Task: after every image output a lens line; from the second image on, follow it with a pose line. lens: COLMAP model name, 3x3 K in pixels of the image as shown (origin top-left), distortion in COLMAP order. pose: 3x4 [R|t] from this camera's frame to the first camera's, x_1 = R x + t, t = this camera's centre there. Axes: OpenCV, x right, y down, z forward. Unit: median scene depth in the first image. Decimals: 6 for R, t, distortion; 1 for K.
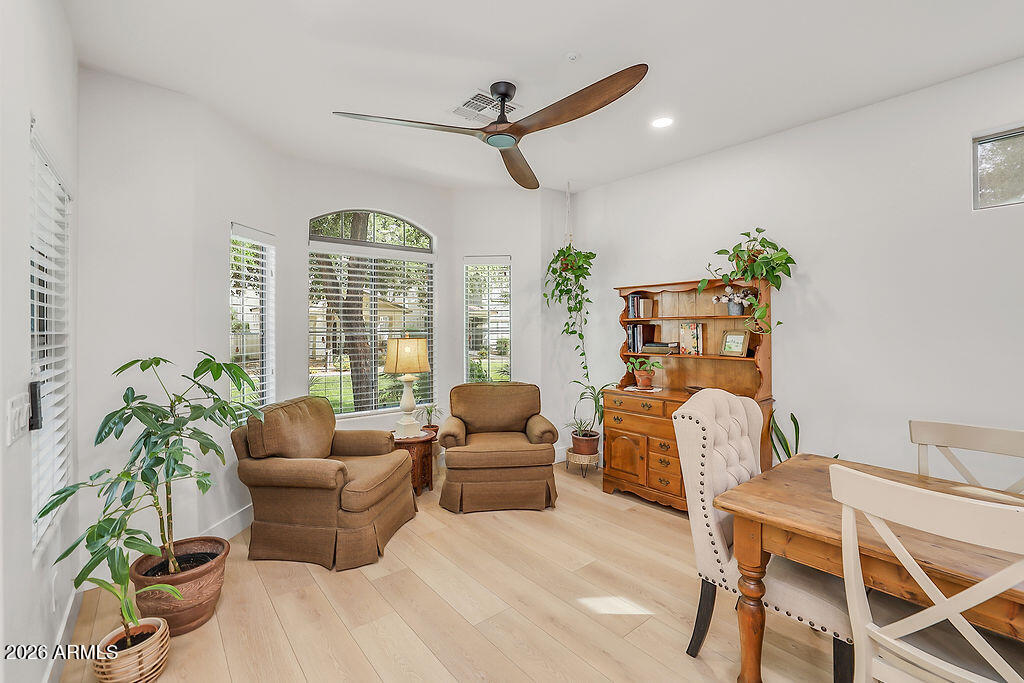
lens RADIAL K [[449.6, 0, 514.4], [0, 449.6, 330.8], [0, 0, 1]] dist [-0.017449, -0.000051]
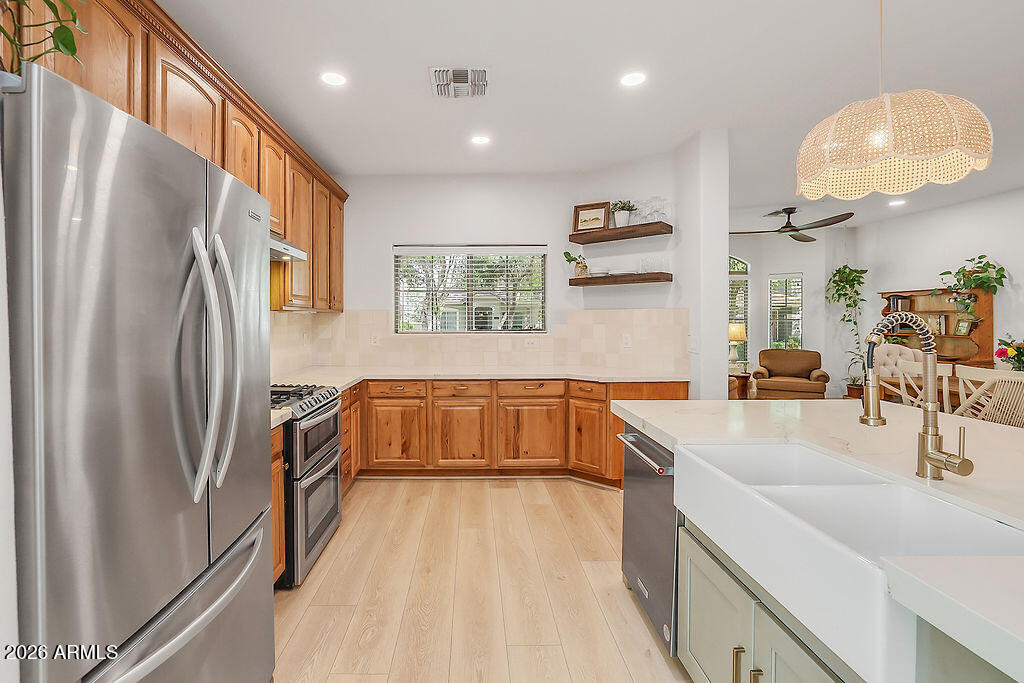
lens RADIAL K [[466.9, 0, 483.7], [0, 466.9, 321.9], [0, 0, 1]] dist [-0.001907, -0.000360]
pose [[0.787292, 0.008016, -0.616528, 0.143156], [-0.006413, 0.999968, 0.004813, 0.009268], [0.616547, 0.000165, 0.787318, -1.175936]]
